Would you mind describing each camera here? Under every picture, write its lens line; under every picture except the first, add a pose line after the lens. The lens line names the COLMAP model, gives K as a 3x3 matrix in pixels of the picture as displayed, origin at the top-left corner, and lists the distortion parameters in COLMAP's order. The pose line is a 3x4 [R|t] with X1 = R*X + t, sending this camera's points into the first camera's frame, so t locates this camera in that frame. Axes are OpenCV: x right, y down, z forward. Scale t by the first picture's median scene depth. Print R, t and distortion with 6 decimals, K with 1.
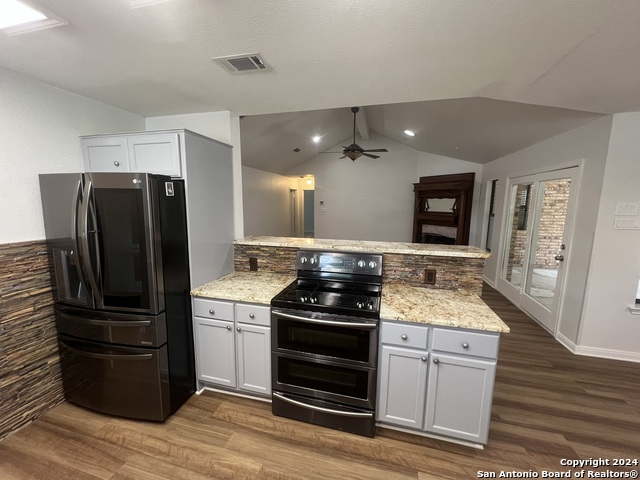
lens RADIAL K [[263.0, 0, 320.0], [0, 263.0, 240.0], [0, 0, 1]] dist [-0.002233, -0.000063]
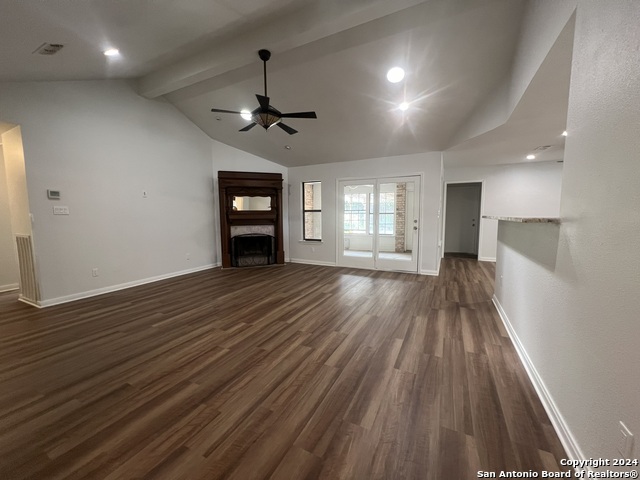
lens RADIAL K [[254.9, 0, 320.0], [0, 254.9, 240.0], [0, 0, 1]] dist [0.000755, 0.000010]
pose [[0.207632, -0.110669, 0.971927, -0.412213], [0.149495, 0.985498, 0.080278, -0.042572], [-0.966716, 0.128630, 0.221165, 0.605821]]
